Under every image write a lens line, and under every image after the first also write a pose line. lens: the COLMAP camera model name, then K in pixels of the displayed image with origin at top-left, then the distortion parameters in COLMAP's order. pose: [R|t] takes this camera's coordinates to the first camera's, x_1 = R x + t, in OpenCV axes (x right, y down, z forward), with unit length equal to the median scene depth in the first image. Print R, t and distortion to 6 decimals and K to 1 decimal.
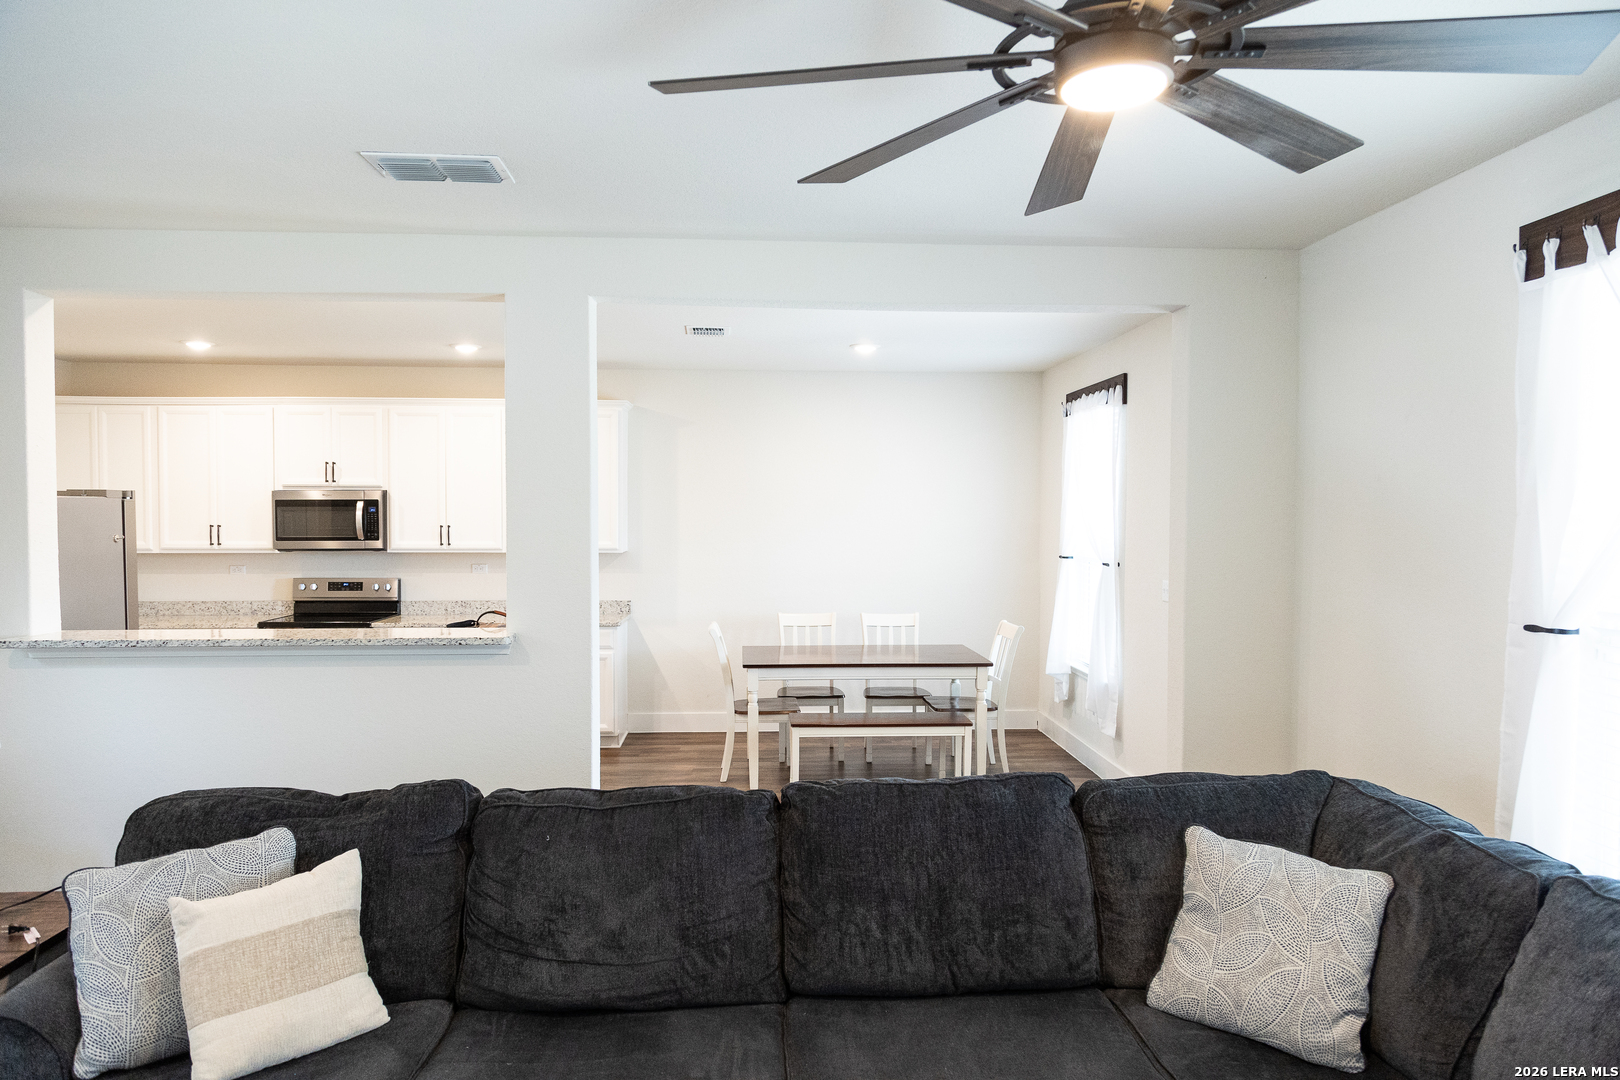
lens RADIAL K [[1051.6, 0, 810.0], [0, 1051.6, 540.0], [0, 0, 1]] dist [0.002172, -0.000354]
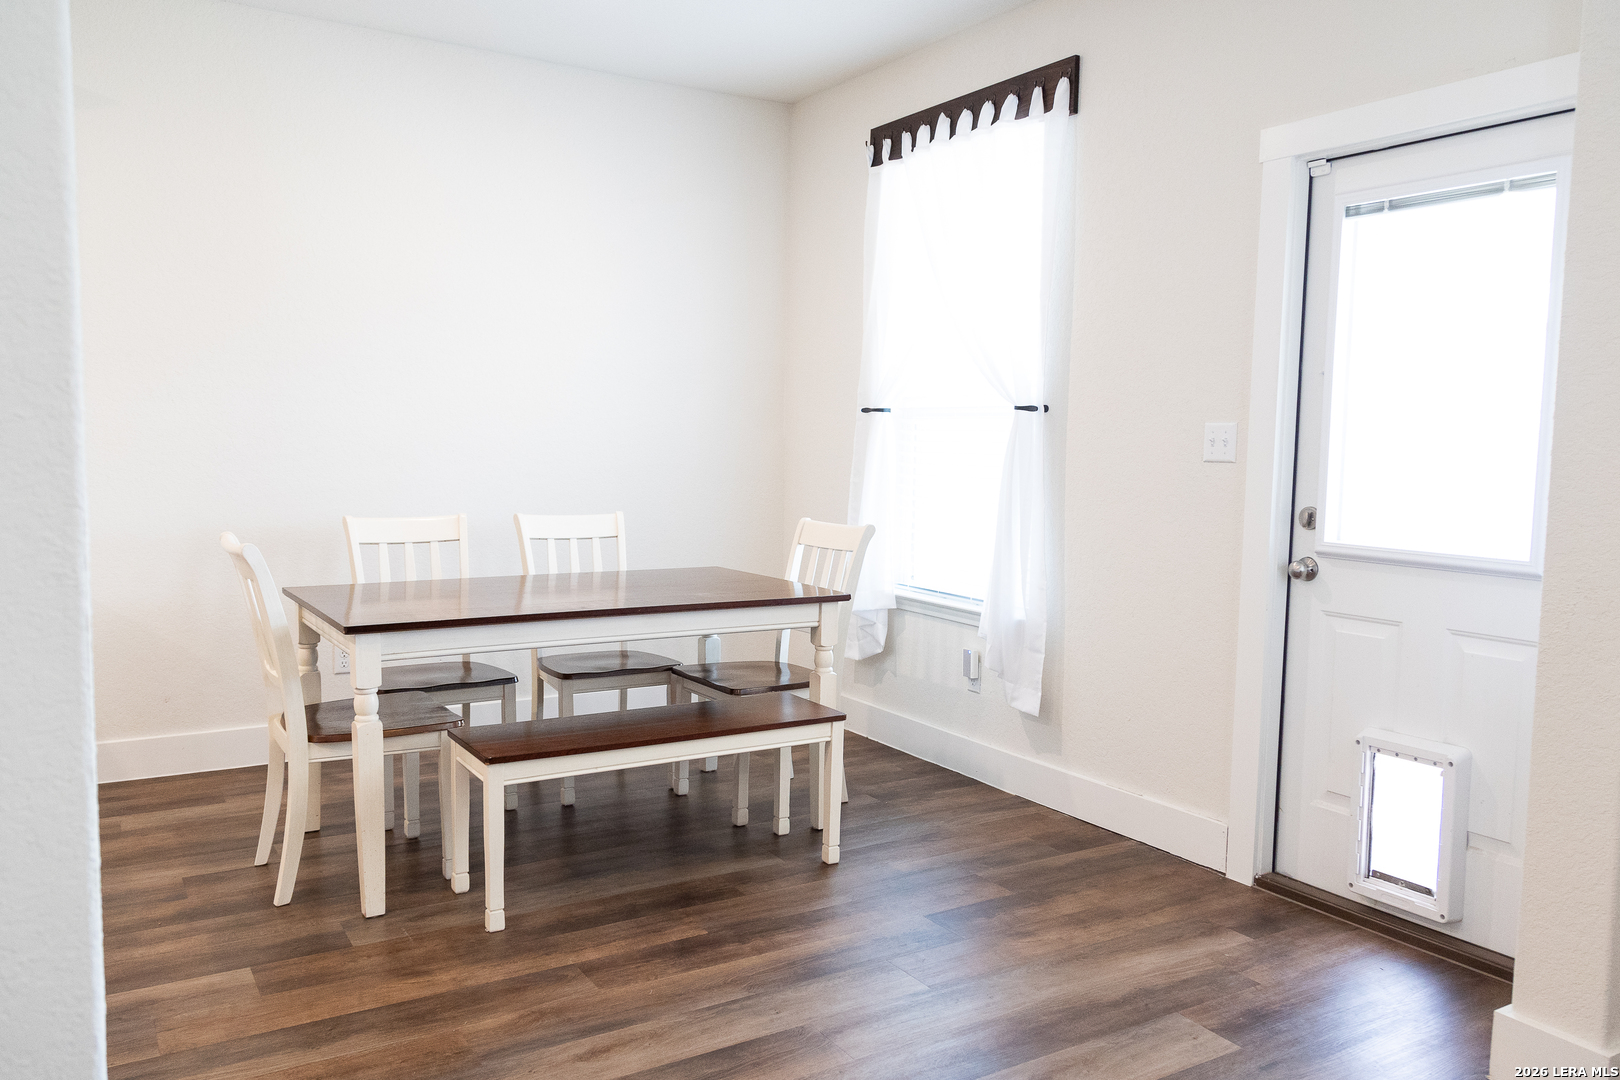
lens RADIAL K [[1277.5, 0, 810.0], [0, 1277.5, 540.0], [0, 0, 1]] dist [-0.002613, -0.001963]
pose [[0.871080, -0.029573, 0.490251, -0.138301], [-0.003235, 0.997818, 0.065940, 0.044313], [-0.491131, -0.059025, 0.869084, 0.424449]]
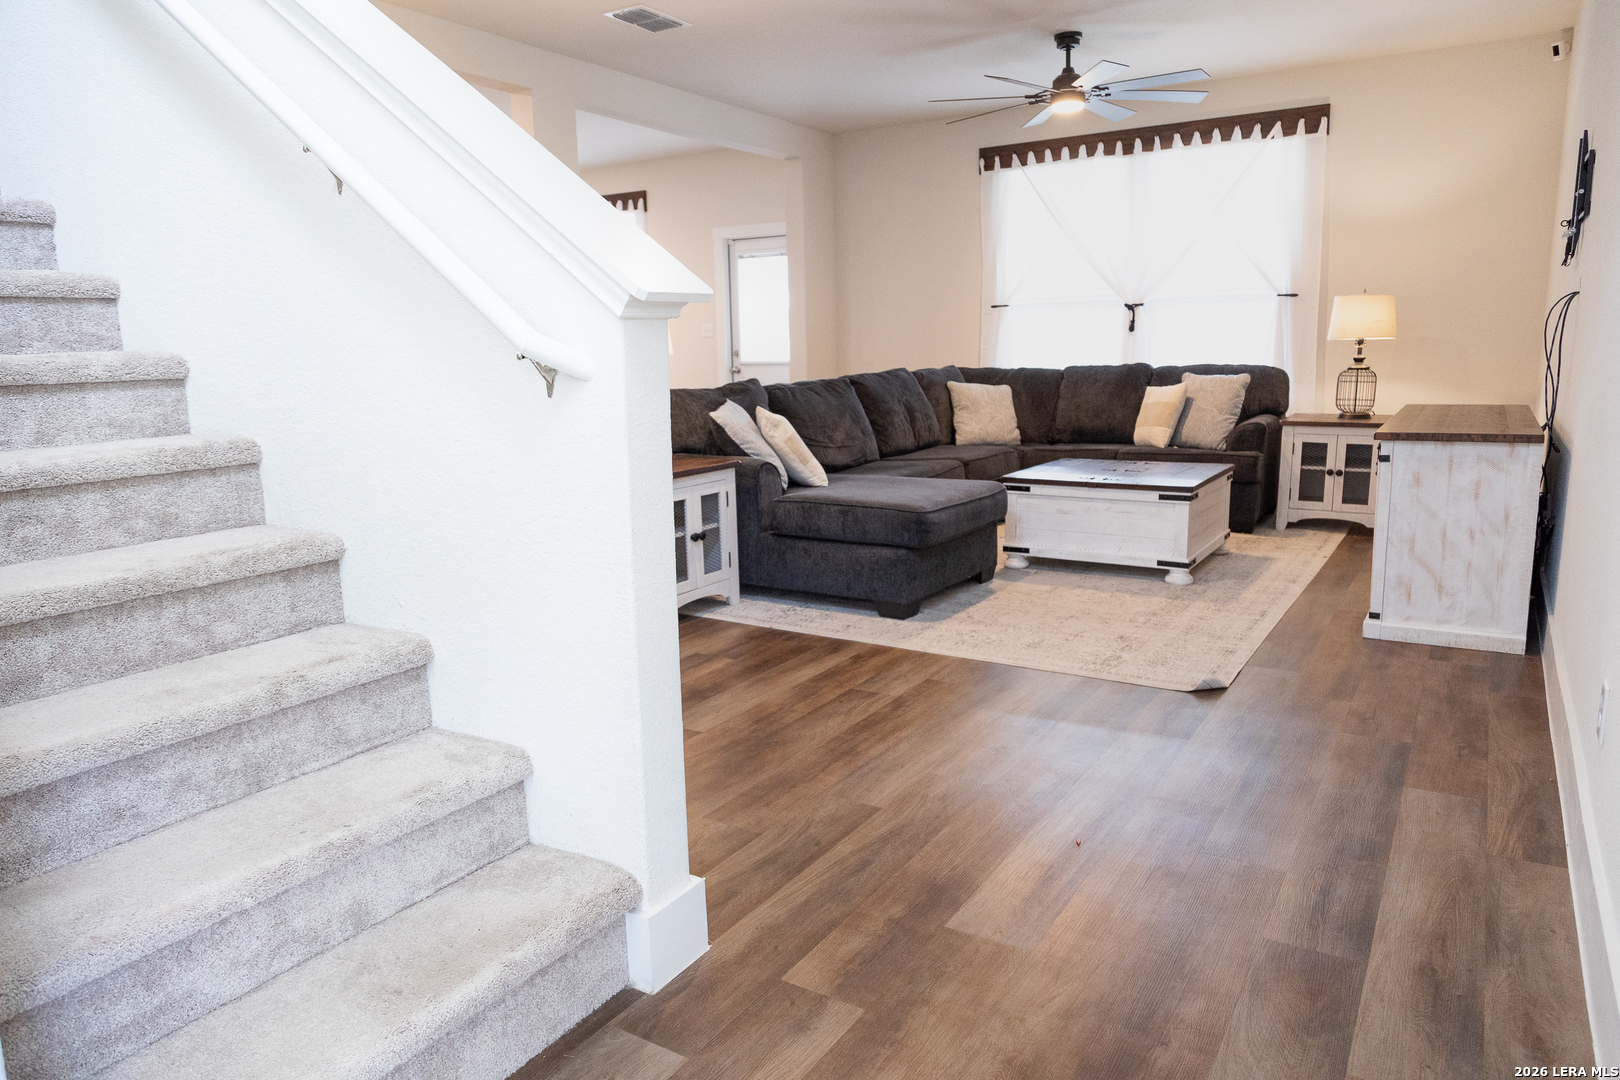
lens RADIAL K [[1051.6, 0, 810.0], [0, 1051.6, 540.0], [0, 0, 1]] dist [0.002172, -0.000354]
pose [[0.580382, -0.160581, 0.798355, -0.753868], [0.042198, 0.984979, 0.167441, 0.082686], [-0.813250, -0.063491, 0.578440, -0.084105]]
